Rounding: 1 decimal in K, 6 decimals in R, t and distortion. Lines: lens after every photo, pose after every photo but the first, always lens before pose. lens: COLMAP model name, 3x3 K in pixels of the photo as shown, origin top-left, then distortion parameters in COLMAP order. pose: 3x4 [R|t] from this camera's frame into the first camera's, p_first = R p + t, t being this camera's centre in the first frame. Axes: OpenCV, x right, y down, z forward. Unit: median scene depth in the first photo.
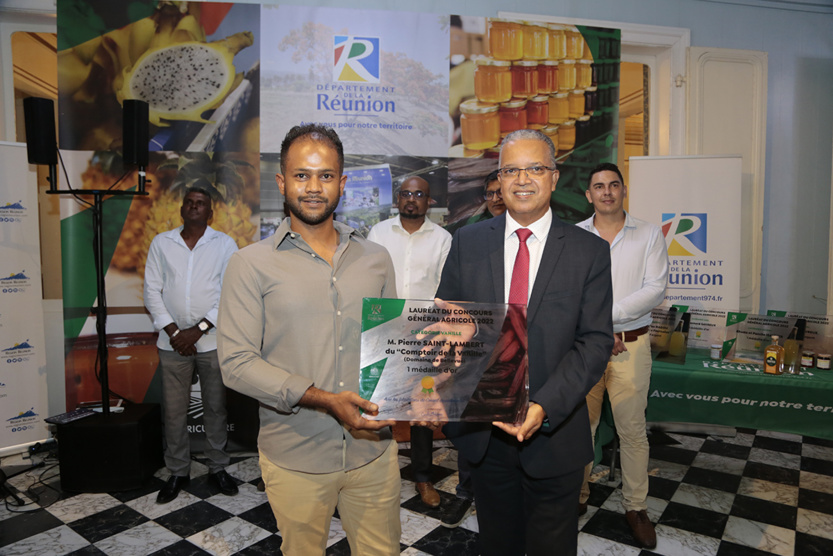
lens RADIAL K [[567.2, 0, 416.1], [0, 567.2, 278.9], [0, 0, 1]] dist [-0.126100, 0.069190]
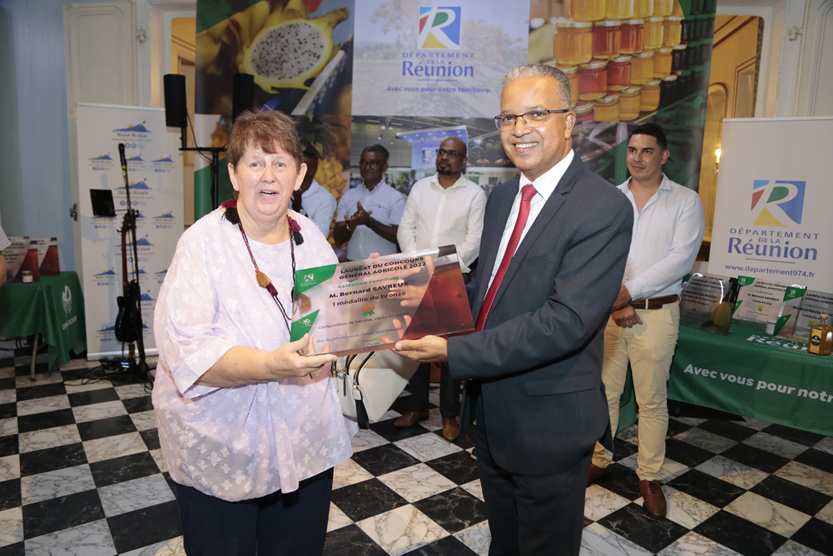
lens RADIAL K [[567.2, 0, 418.4], [0, 567.2, 278.5], [0, 0, 1]] dist [-0.126100, 0.069190]
pose [[0.953794, 0.073899, -0.291233, 0.208730], [-0.053612, 0.995585, 0.077046, 0.009194], [0.295641, -0.057872, 0.953545, -0.066221]]
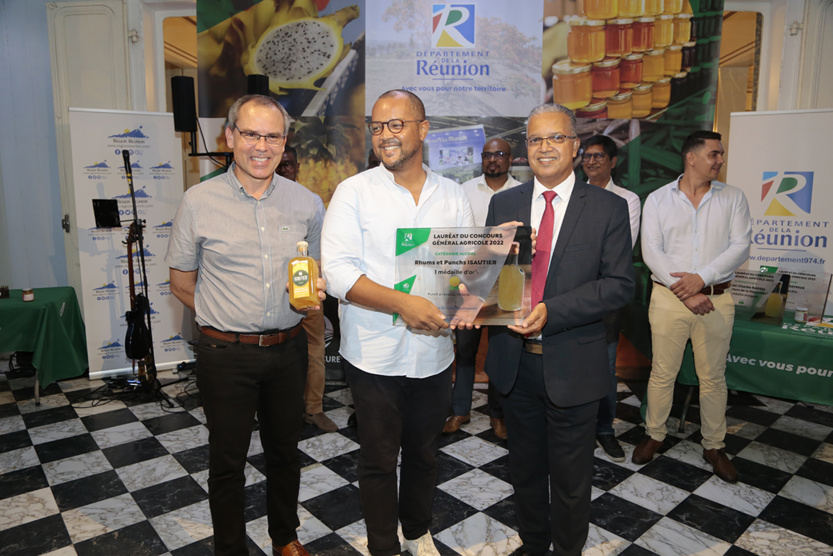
lens RADIAL K [[567.2, 0, 412.2], [0, 567.2, 275.9], [0, 0, 1]] dist [-0.126100, 0.069190]
pose [[0.973970, 0.037157, -0.223611, 0.073461], [-0.019733, 0.996627, 0.079654, -0.000031], [0.225817, -0.073168, 0.971418, -0.087149]]
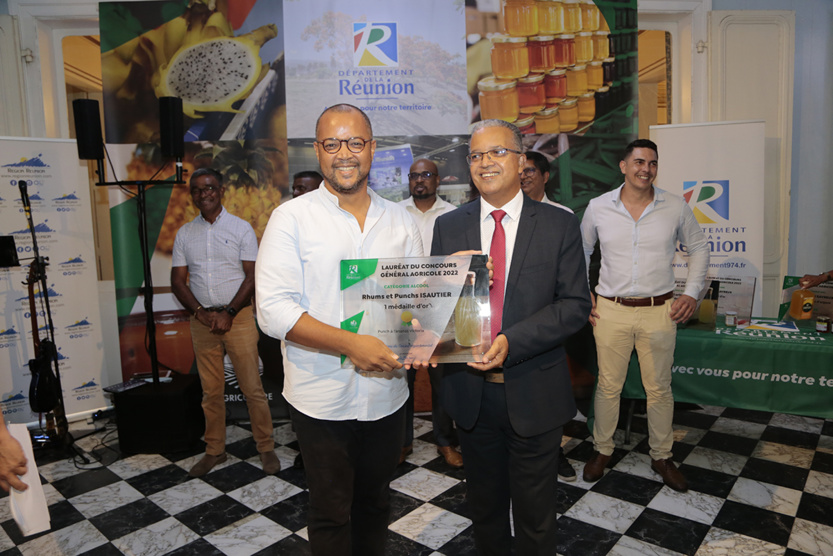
lens RADIAL K [[567.2, 0, 416.9], [0, 567.2, 272.5], [0, 0, 1]] dist [-0.126100, 0.069190]
pose [[0.995823, -0.022910, -0.088383, 0.054412], [0.026317, 0.998947, 0.037579, -0.004670], [0.087429, -0.039748, 0.995377, -0.049309]]
